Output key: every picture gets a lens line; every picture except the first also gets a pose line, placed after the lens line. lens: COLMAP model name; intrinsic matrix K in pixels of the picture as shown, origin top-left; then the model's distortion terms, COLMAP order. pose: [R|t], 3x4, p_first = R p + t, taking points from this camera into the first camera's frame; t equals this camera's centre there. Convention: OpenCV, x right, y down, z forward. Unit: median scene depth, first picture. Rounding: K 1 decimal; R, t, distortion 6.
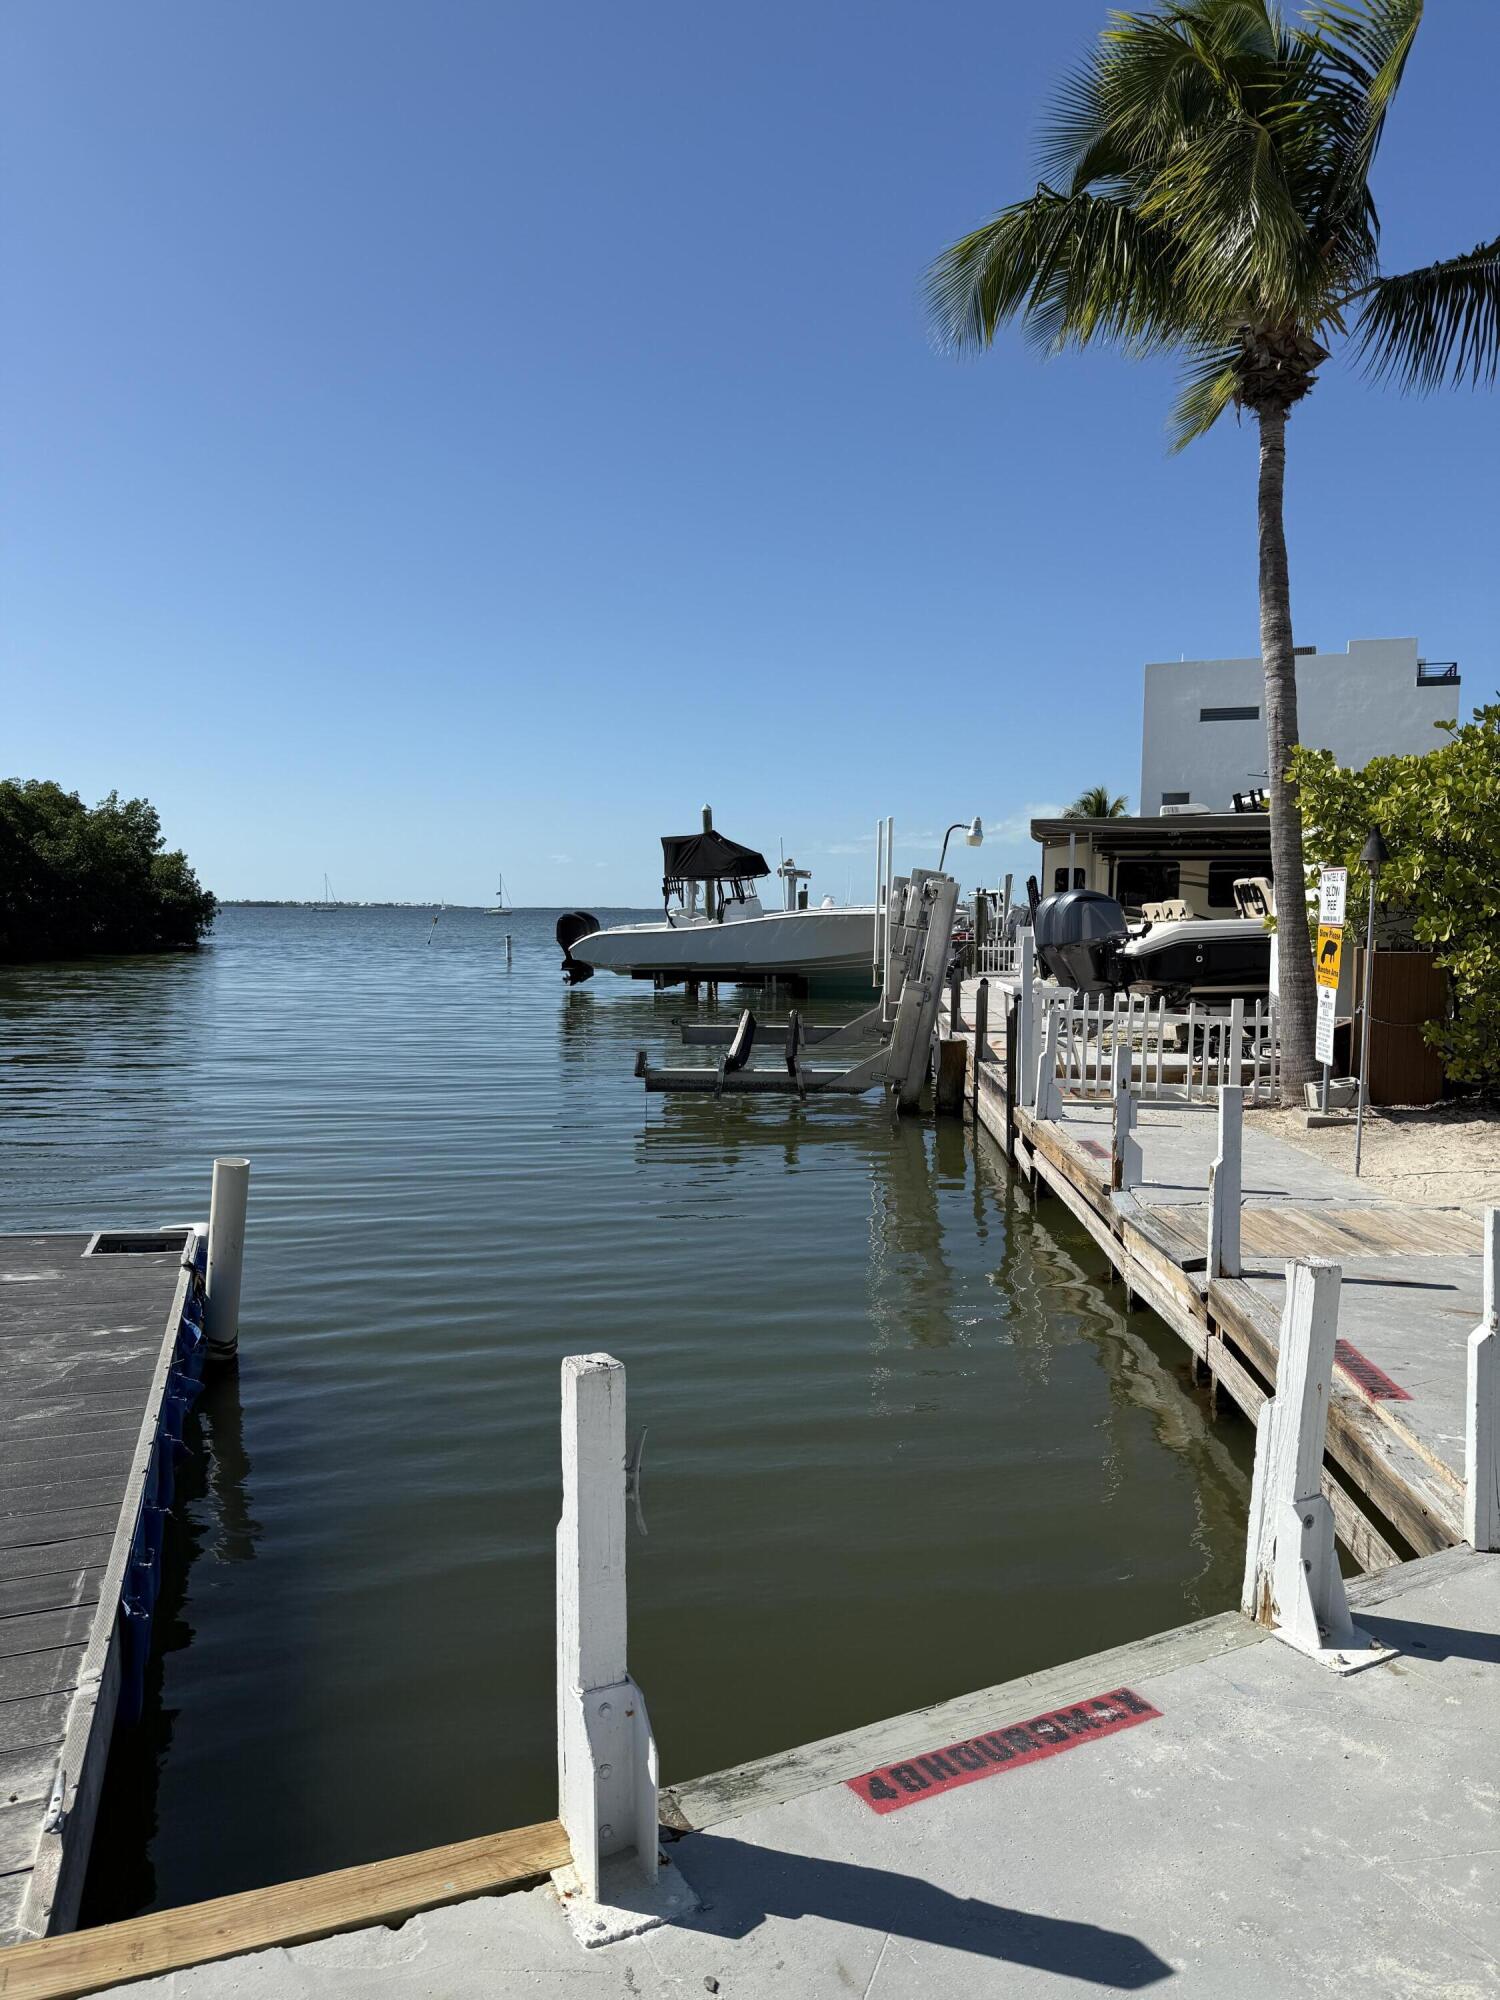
lens RADIAL K [[1381.5, 0, 750.2], [0, 1381.5, 1025.2], [0, 0, 1]] dist [0.129376, -0.211336]
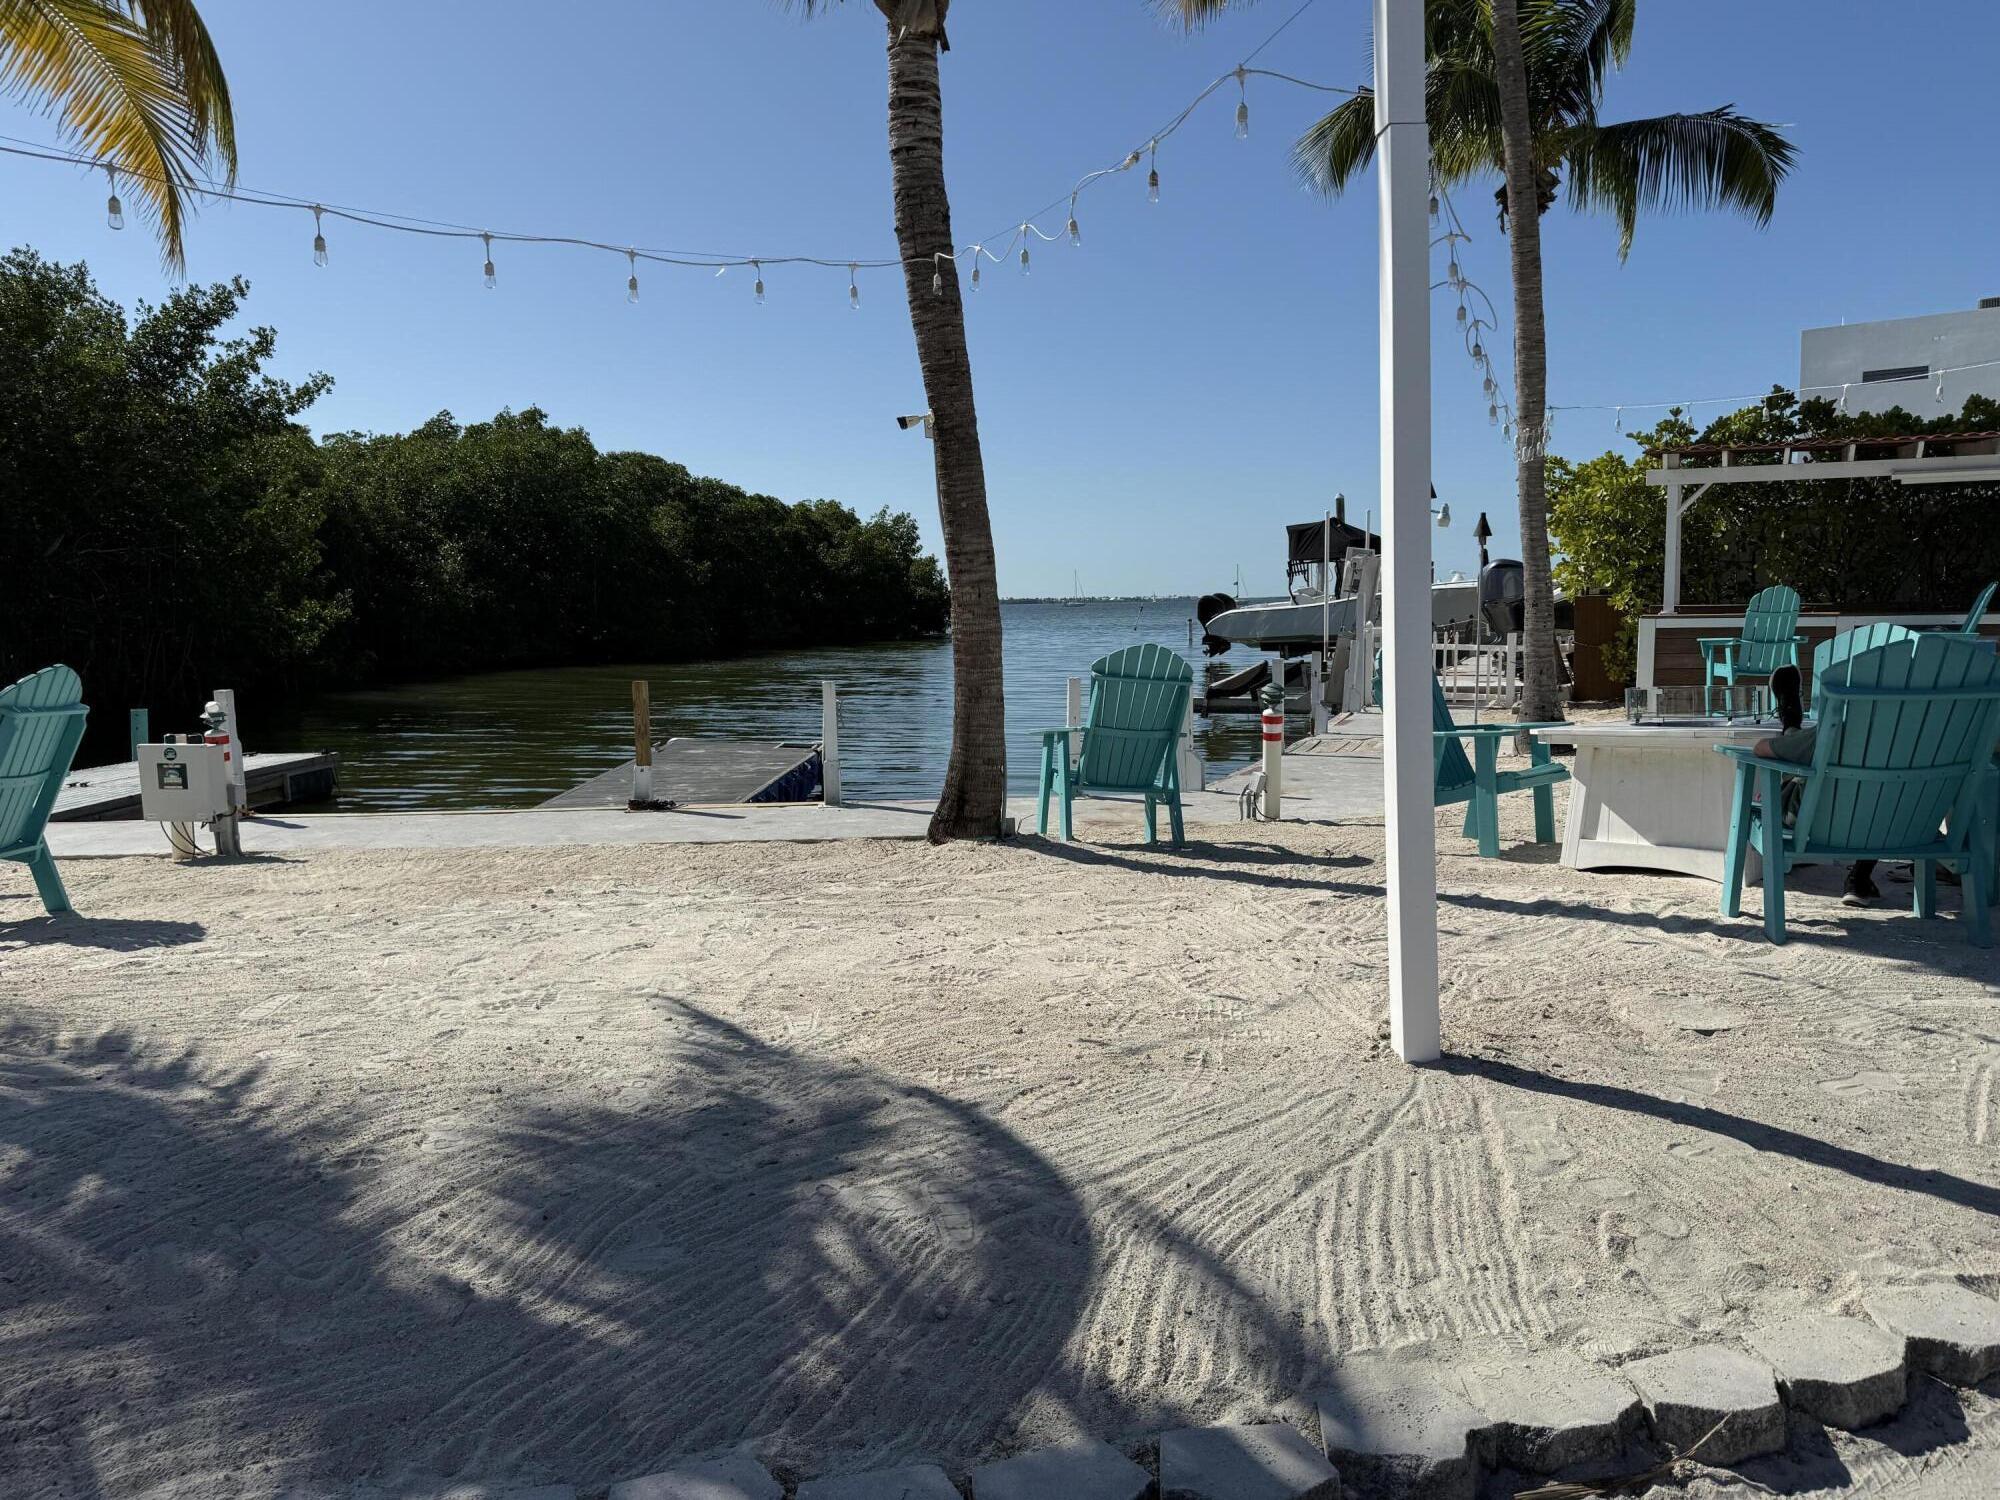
lens RADIAL K [[1390.4, 0, 1002.5], [0, 1390.4, 744.6], [0, 0, 1]] dist [0.133478, -0.212674]
pose [[0.938793, 0.012692, -0.344247, 0.115071], [-0.005809, 0.999762, 0.021017, 0.021856], [0.344432, -0.017731, 0.938644, -0.171032]]
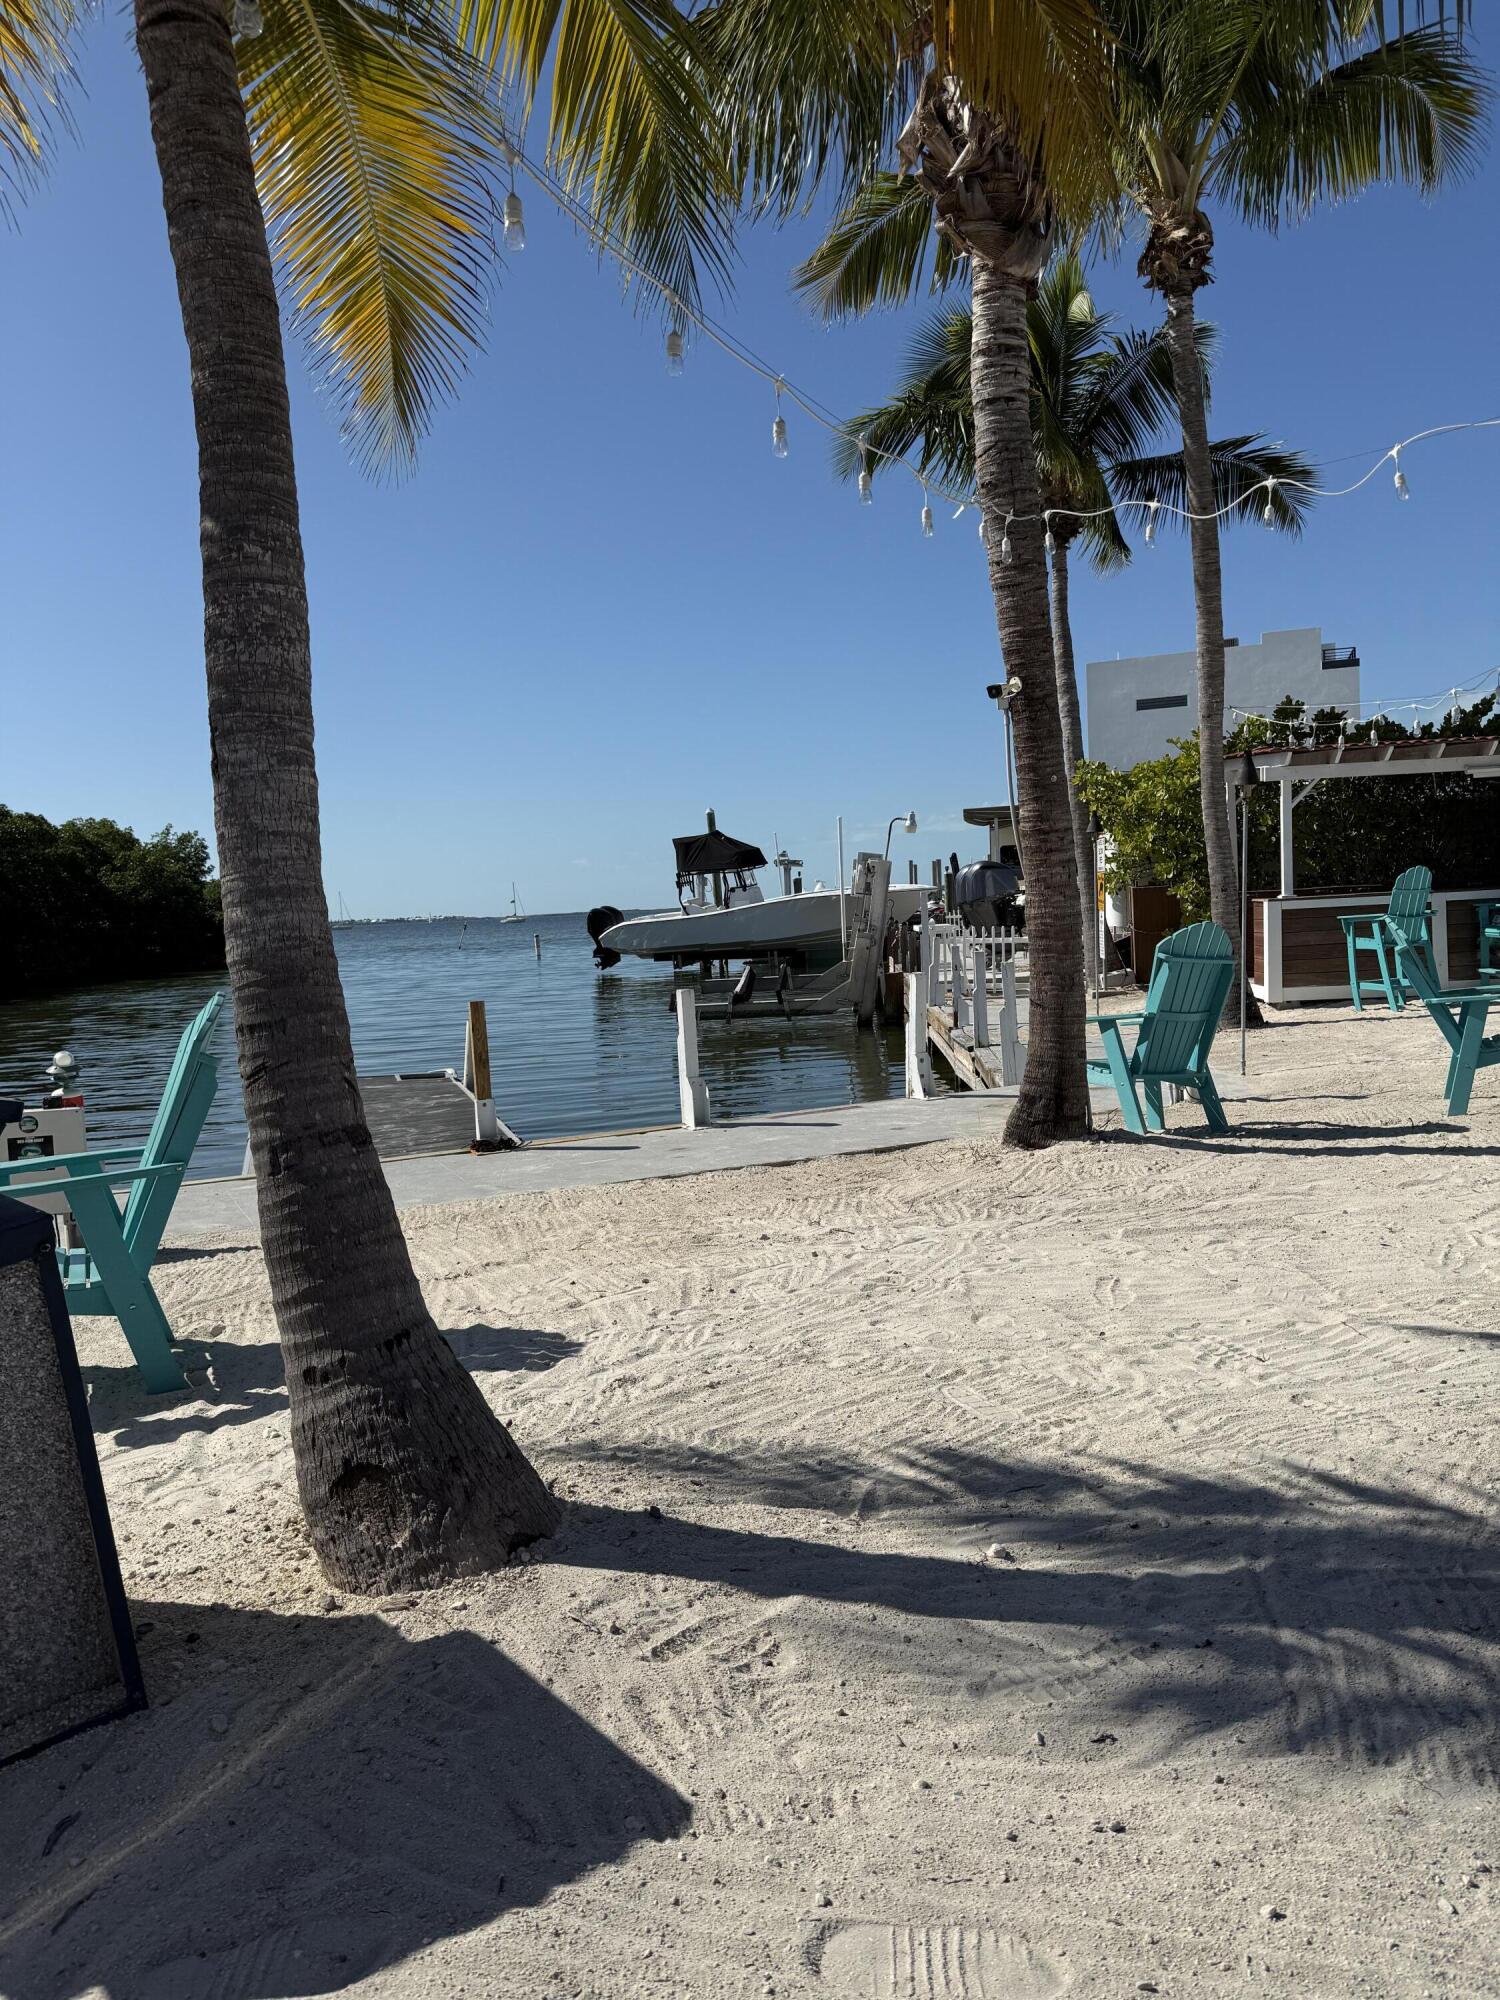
lens RADIAL K [[1390.4, 0, 750.0], [0, 1390.4, 1000.0], [0, 0, 1]] dist [0.133478, -0.212674]
pose [[0.998347, -0.056377, -0.011184, 0.006367], [0.056204, 0.998303, -0.015215, 0.021644], [0.012023, 0.014561, 0.999822, -0.171642]]
